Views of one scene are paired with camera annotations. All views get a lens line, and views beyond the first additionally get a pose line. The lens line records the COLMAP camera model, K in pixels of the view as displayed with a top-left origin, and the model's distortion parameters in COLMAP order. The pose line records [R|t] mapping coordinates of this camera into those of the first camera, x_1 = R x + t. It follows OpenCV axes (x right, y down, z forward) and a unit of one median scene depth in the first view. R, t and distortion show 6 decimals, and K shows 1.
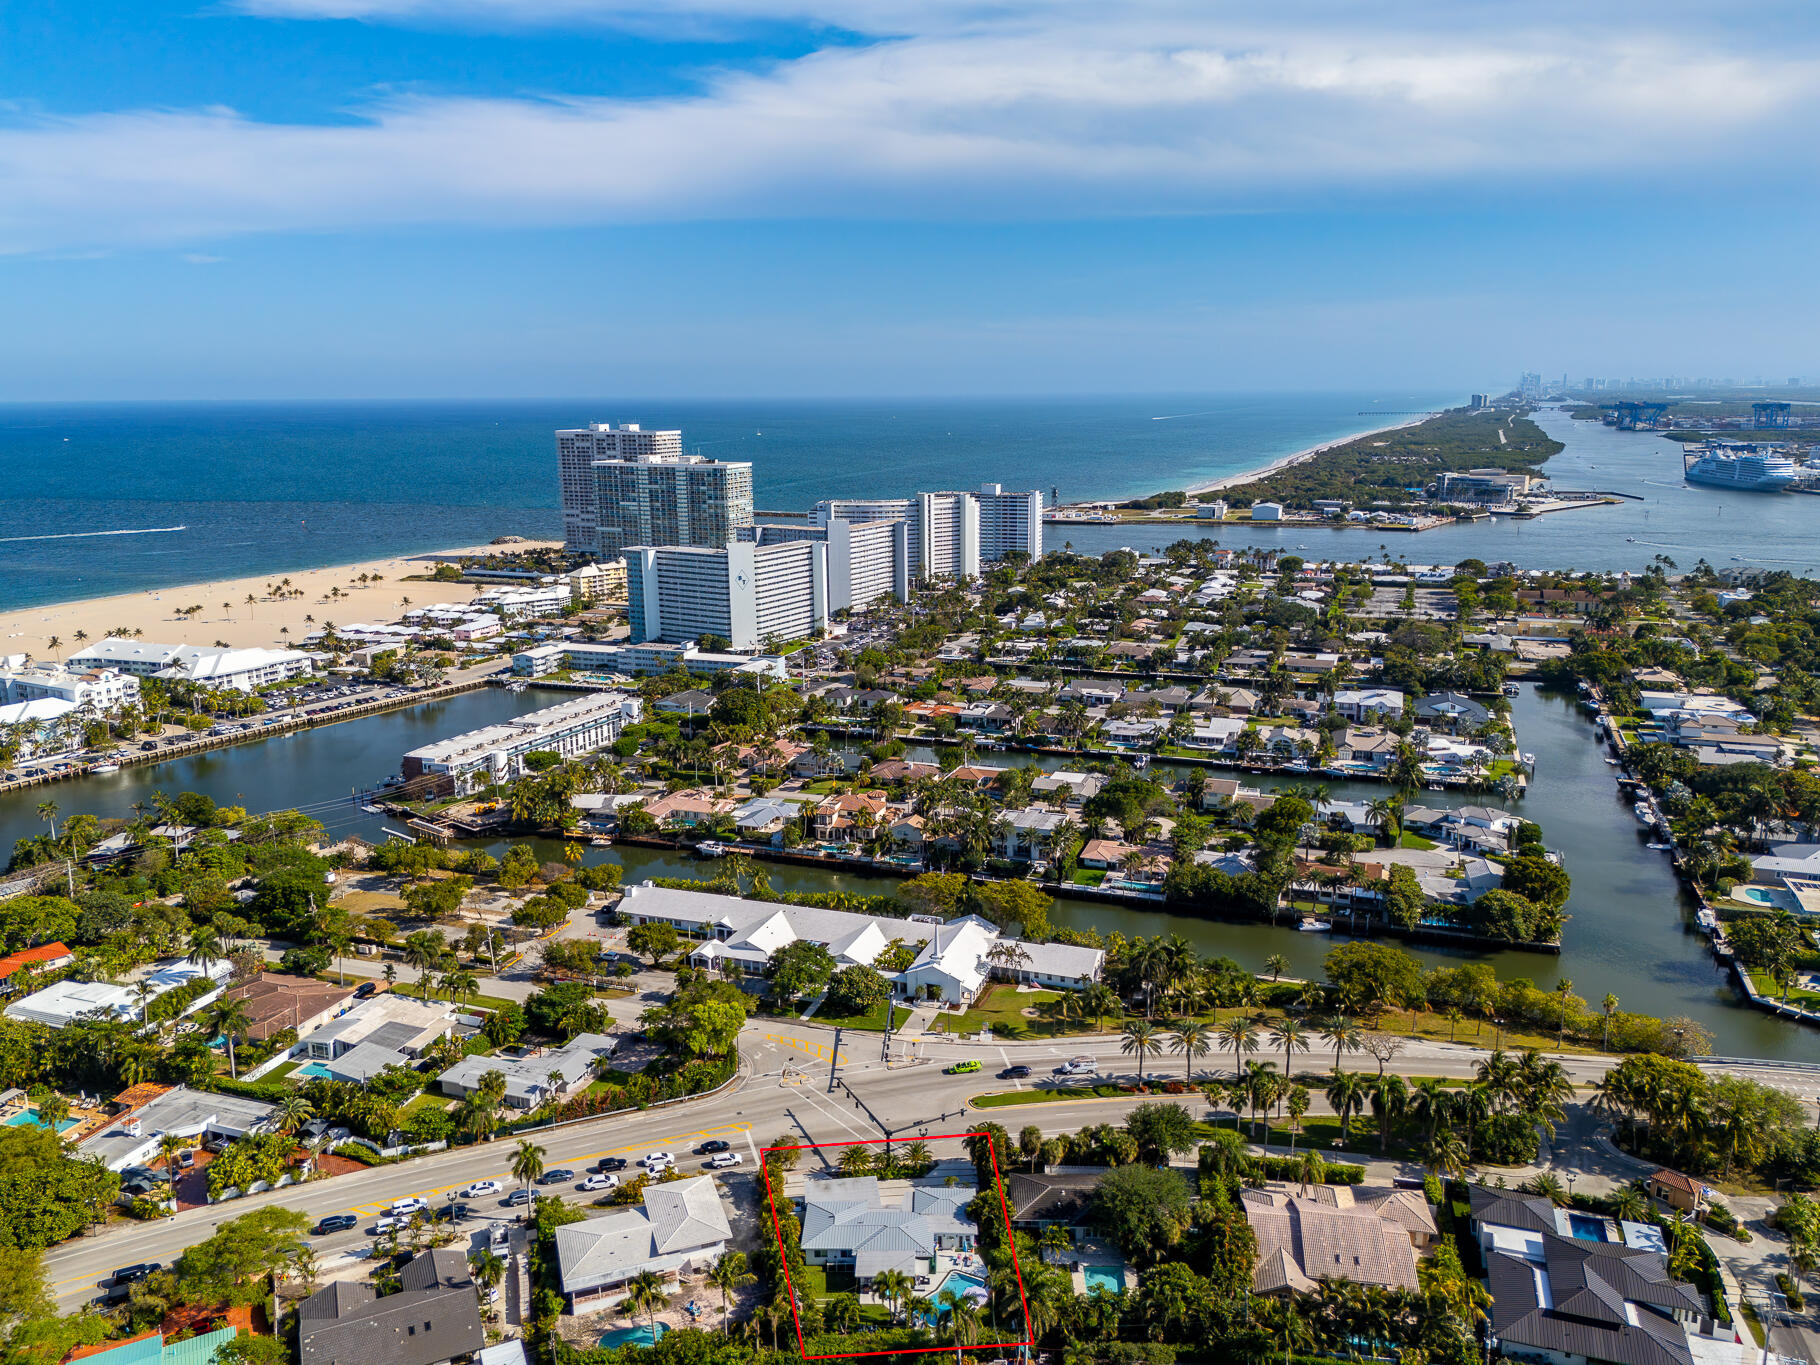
lens RADIAL K [[1333.8, 0, 910.0], [0, 1333.8, 682.5], [0, 0, 1]] dist [0.058410, -0.065756]
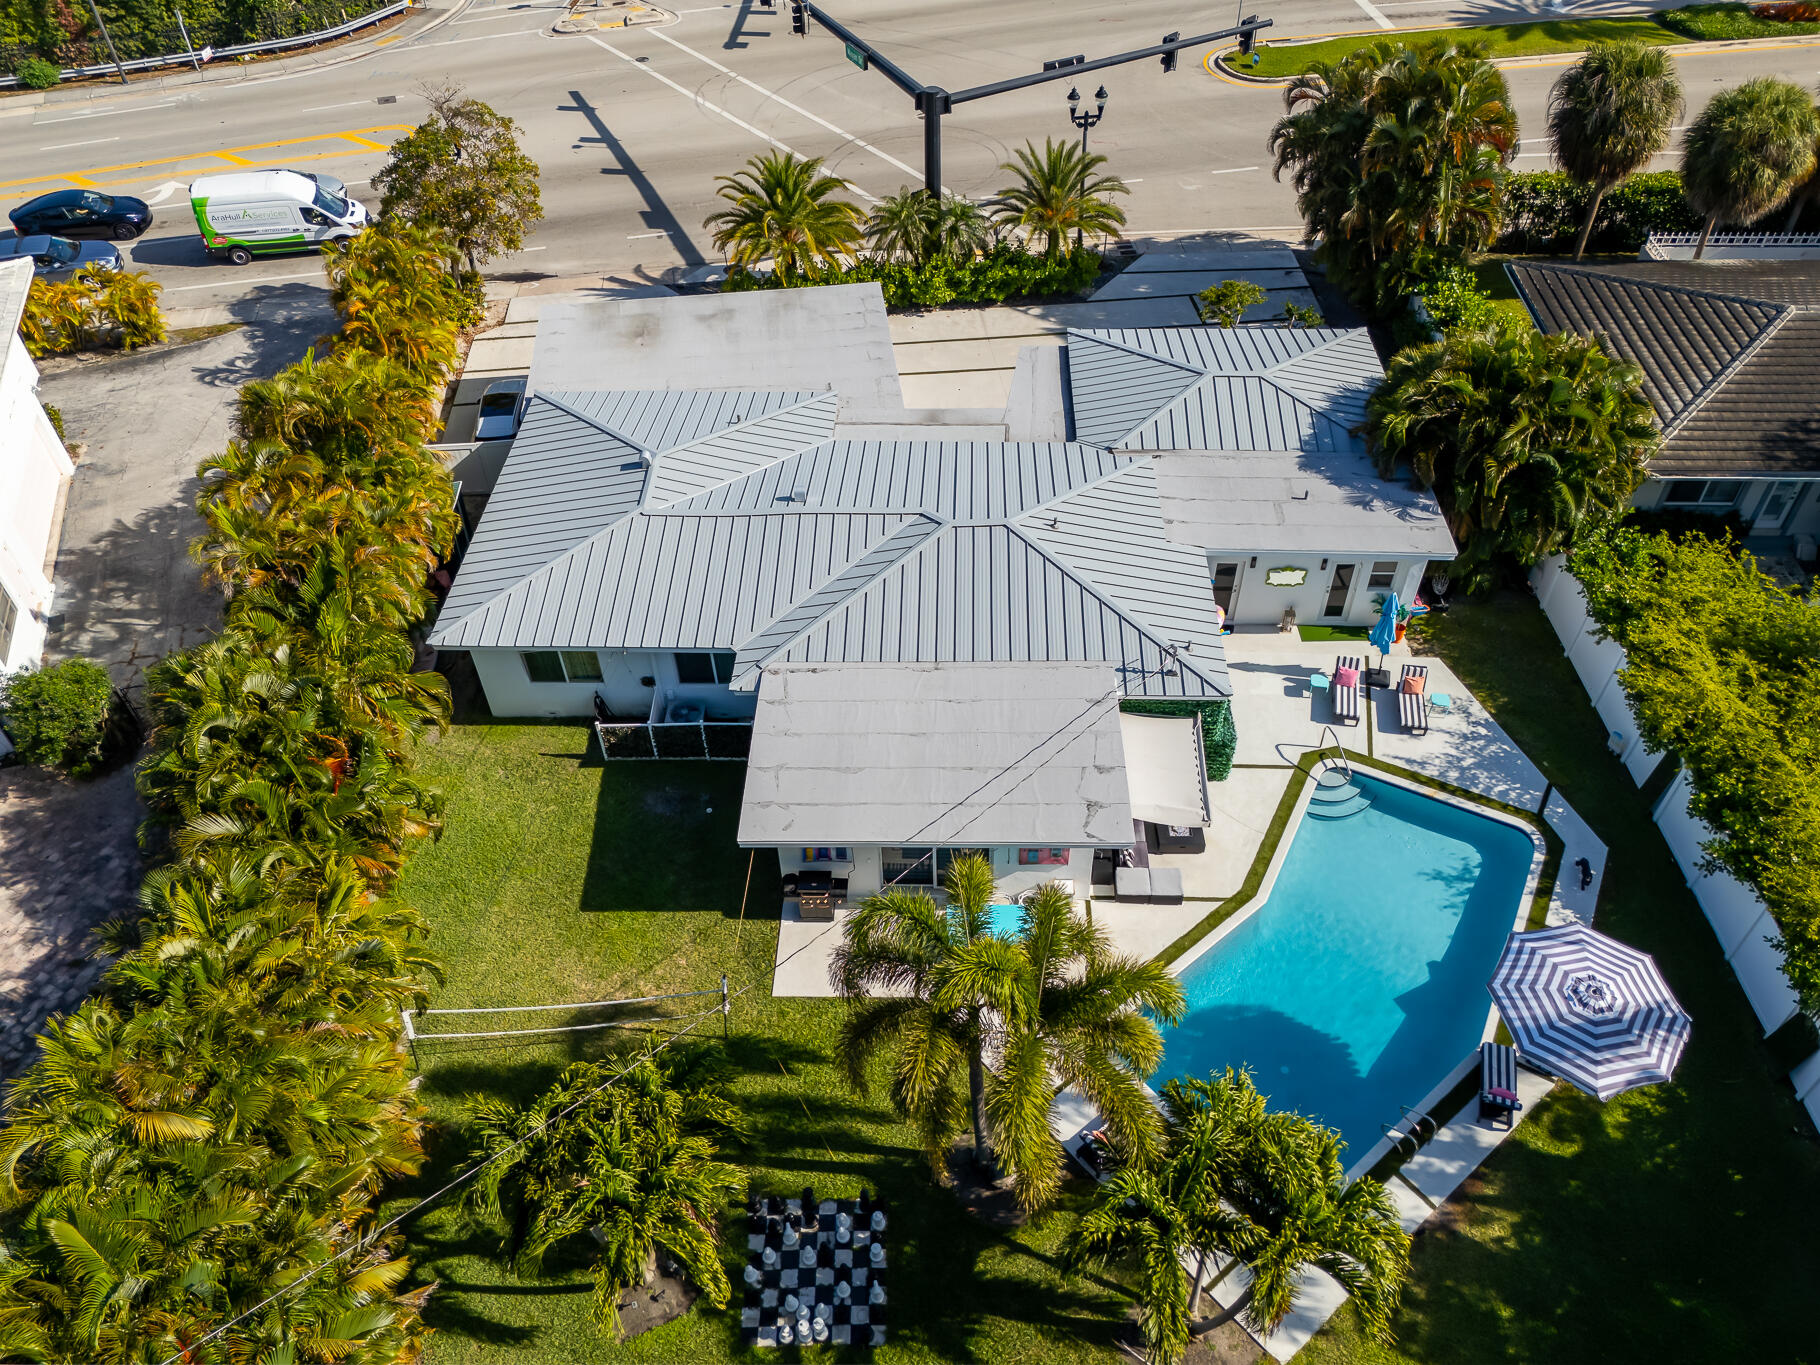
lens RADIAL K [[1304.6, 0, 916.0], [0, 1304.6, 675.8], [0, 0, 1]] dist [0.033235, -0.002128]
pose [[0.999942, -0.000703, -0.010713, -0.016899], [0.006253, 0.849270, 0.527922, 0.303665], [0.008727, -0.527958, 0.849225, 0.772564]]
